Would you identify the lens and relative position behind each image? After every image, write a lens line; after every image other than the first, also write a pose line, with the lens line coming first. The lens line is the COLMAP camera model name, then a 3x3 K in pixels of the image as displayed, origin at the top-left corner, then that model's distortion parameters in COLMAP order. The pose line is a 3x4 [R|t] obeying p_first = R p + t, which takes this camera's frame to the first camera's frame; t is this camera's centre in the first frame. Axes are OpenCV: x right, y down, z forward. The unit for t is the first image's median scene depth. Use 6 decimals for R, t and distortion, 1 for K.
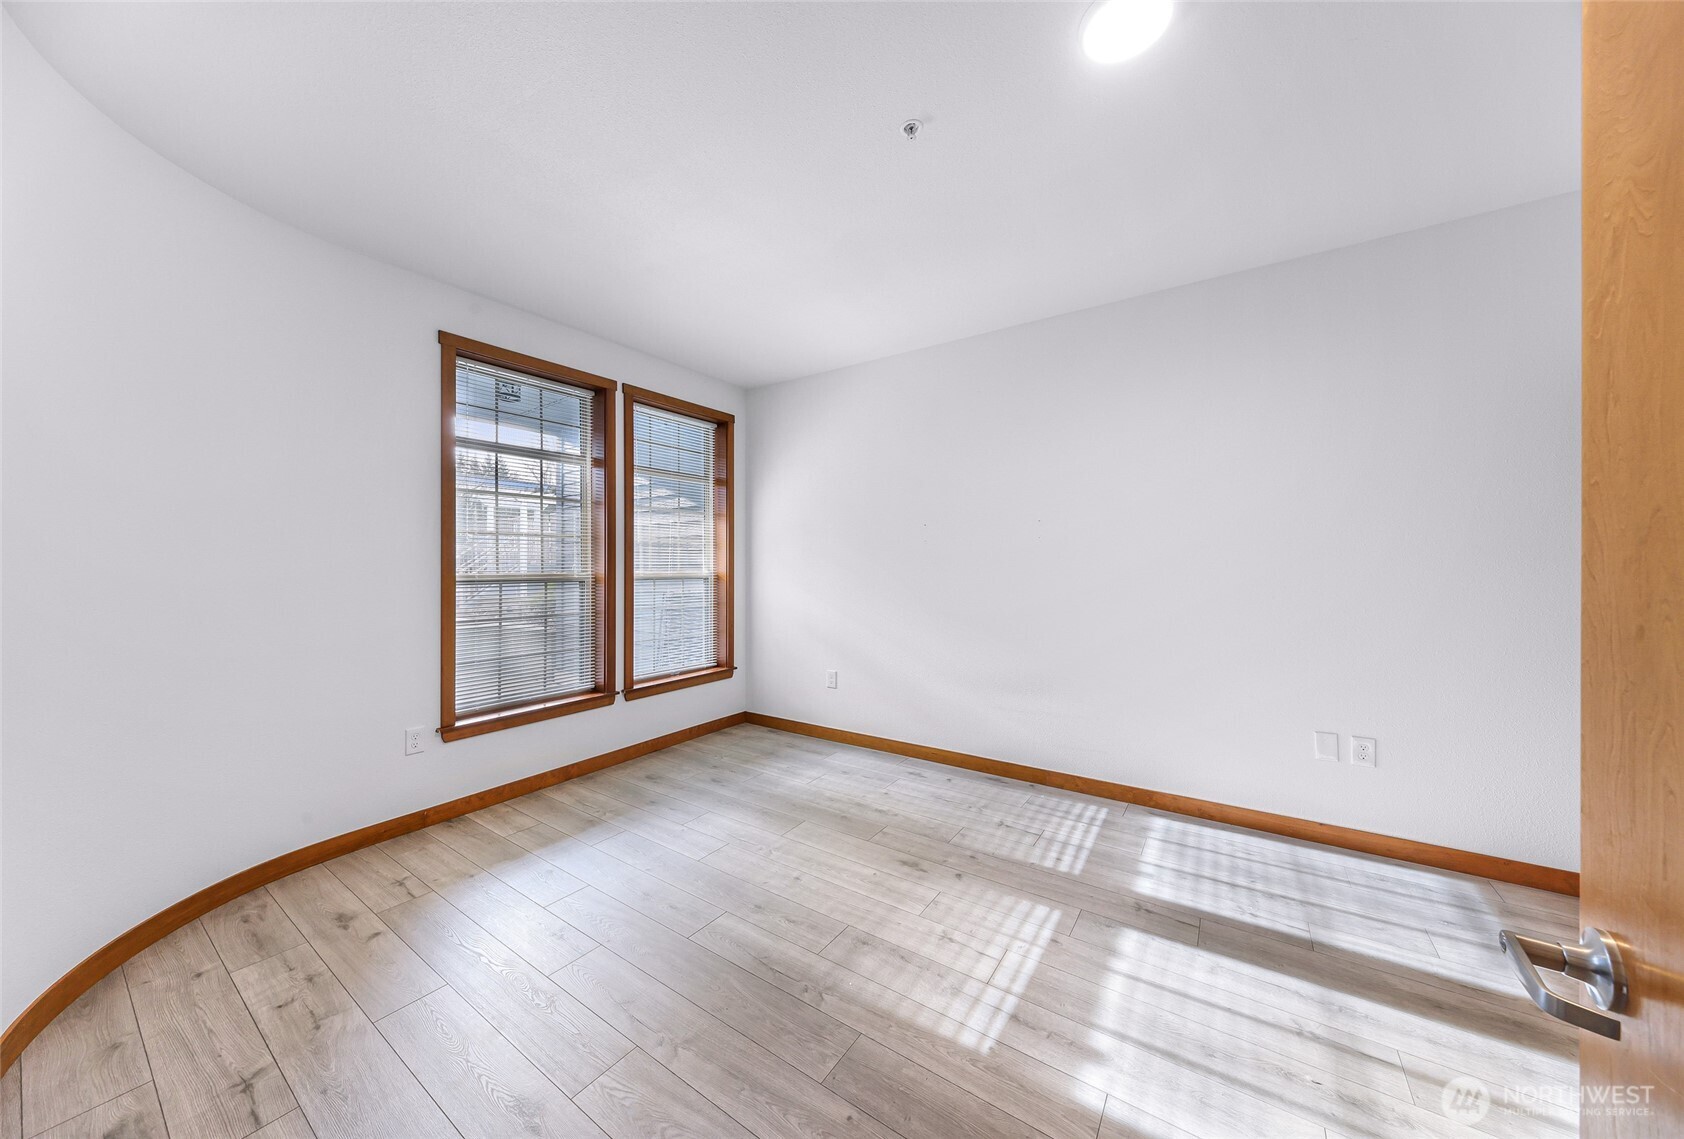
lens RADIAL K [[562.3, 0, 842.0], [0, 562.3, 569.5], [0, 0, 1]] dist [-0.001719, -0.000070]
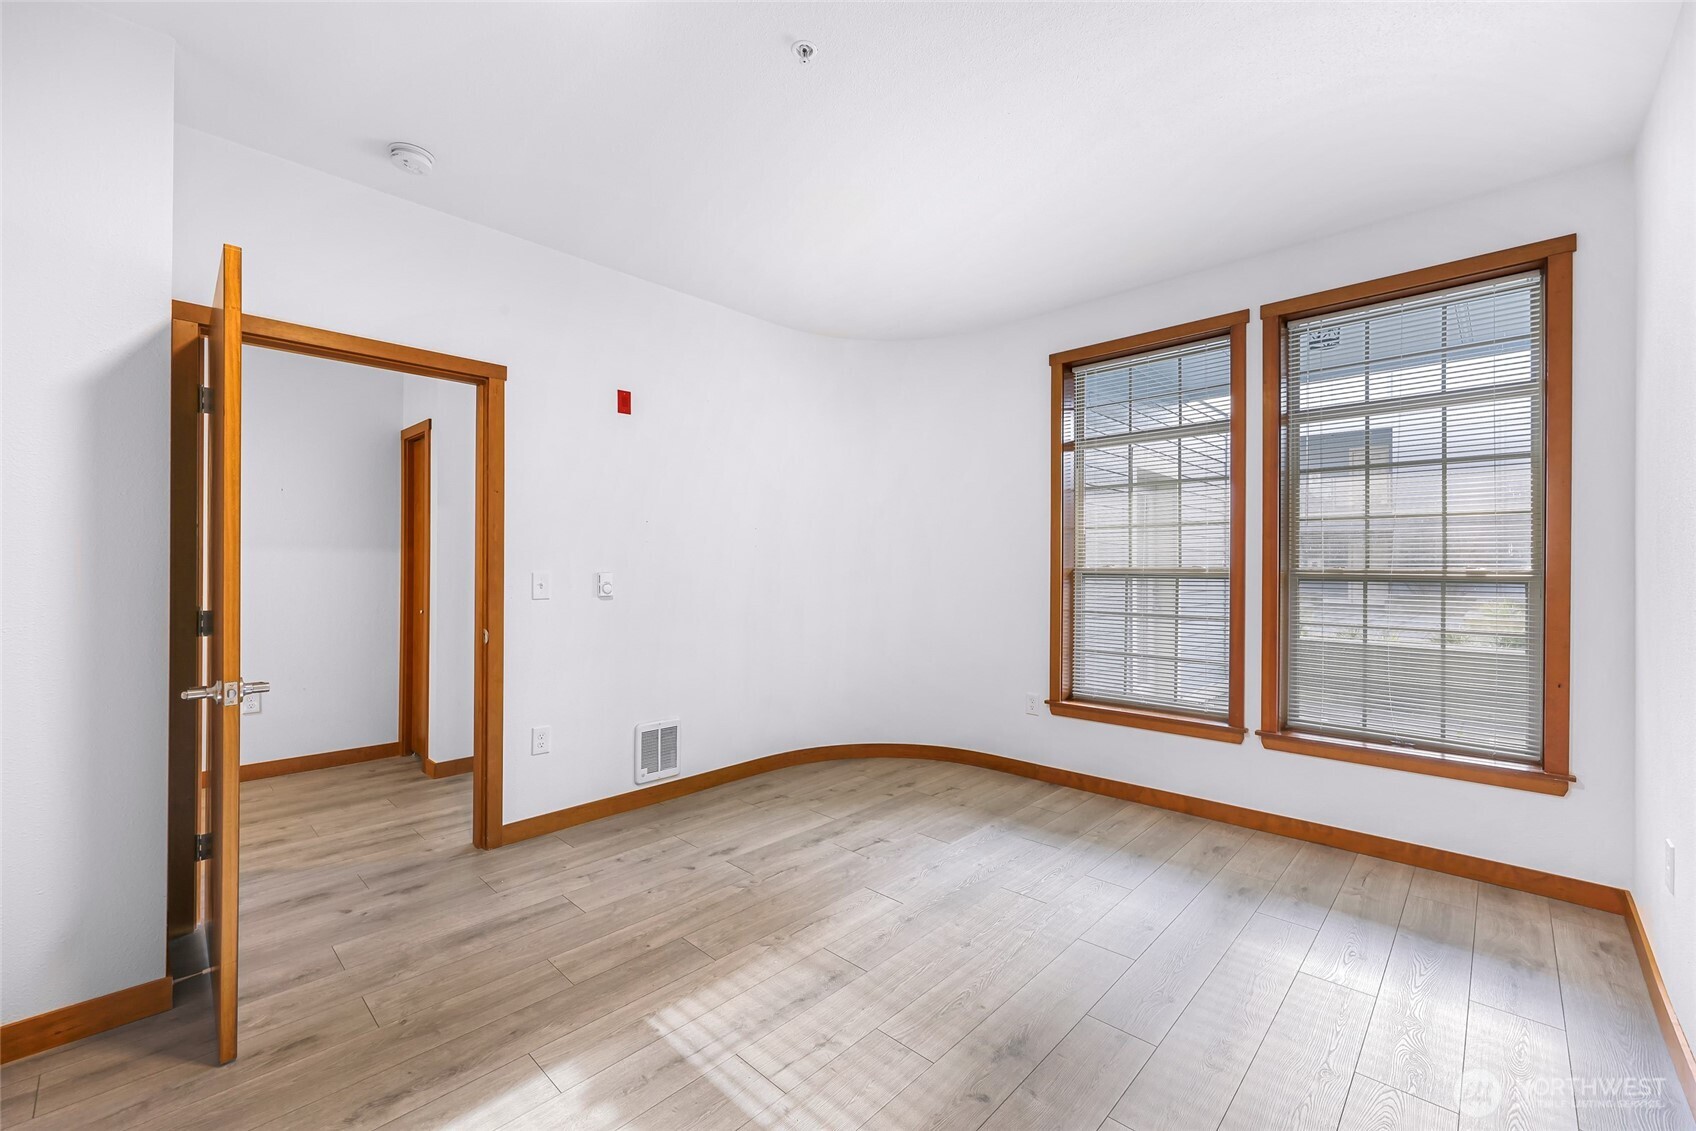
lens RADIAL K [[707.5, 0, 848.0], [0, 707.5, 565.5], [0, 0, 1]] dist [0.009991, -0.000007]
pose [[-0.150167, 0.004311, -0.988651, 0.926045], [-0.007432, 0.999957, 0.005490, 0.000642], [0.988633, 0.008172, -0.150128, 0.954294]]
